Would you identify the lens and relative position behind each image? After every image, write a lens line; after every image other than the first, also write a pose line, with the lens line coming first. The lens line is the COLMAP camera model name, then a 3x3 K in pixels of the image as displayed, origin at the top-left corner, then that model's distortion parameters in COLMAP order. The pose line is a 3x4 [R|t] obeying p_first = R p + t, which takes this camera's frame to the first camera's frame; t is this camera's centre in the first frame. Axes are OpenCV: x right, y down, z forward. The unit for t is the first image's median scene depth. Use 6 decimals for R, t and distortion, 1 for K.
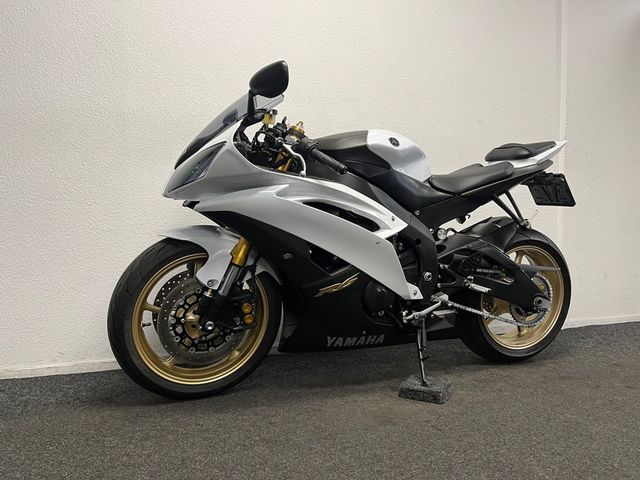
lens RADIAL K [[487.7, 0, 319.4], [0, 487.7, 233.3], [0, 0, 1]] dist [0.041442, -0.005595]
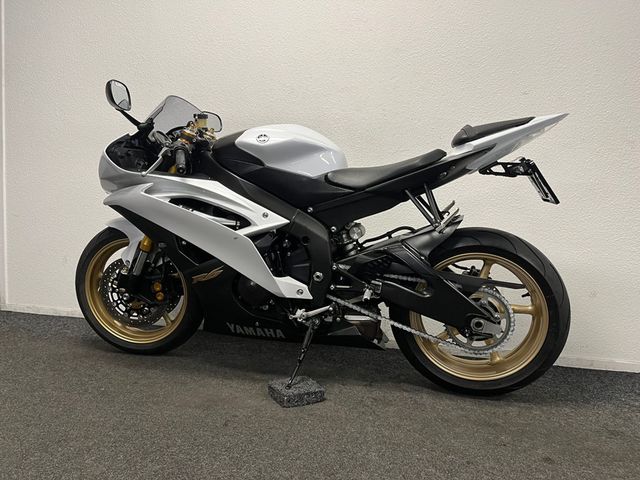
lens RADIAL K [[487.7, 0, 320.6], [0, 487.7, 233.3], [0, 0, 1]] dist [0.041442, -0.005595]
pose [[0.814612, 0.048856, -0.577944, 0.845655], [-0.033499, 0.998746, 0.037210, -0.034500], [0.579037, -0.010951, 0.815227, 0.253567]]
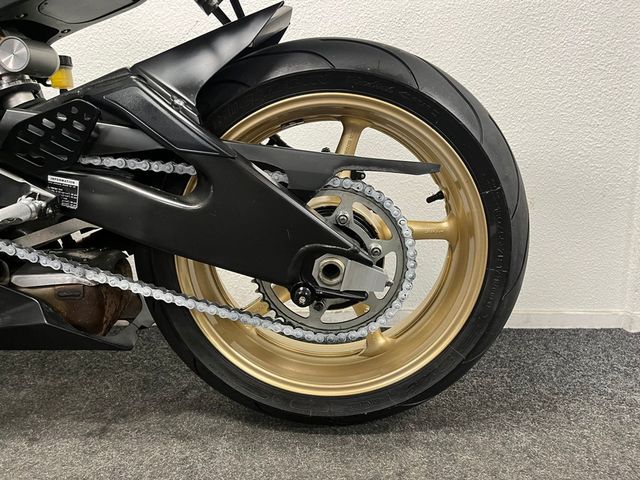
lens RADIAL K [[487.7, 0, 315.9], [0, 487.7, 237.2], [0, 0, 1]] dist [0.041442, -0.005595]
pose [[0.923542, 0.041405, -0.381254, 0.679822], [0.001676, 0.993709, 0.111978, 0.103925], [0.383493, -0.104055, 0.917663, 0.876008]]
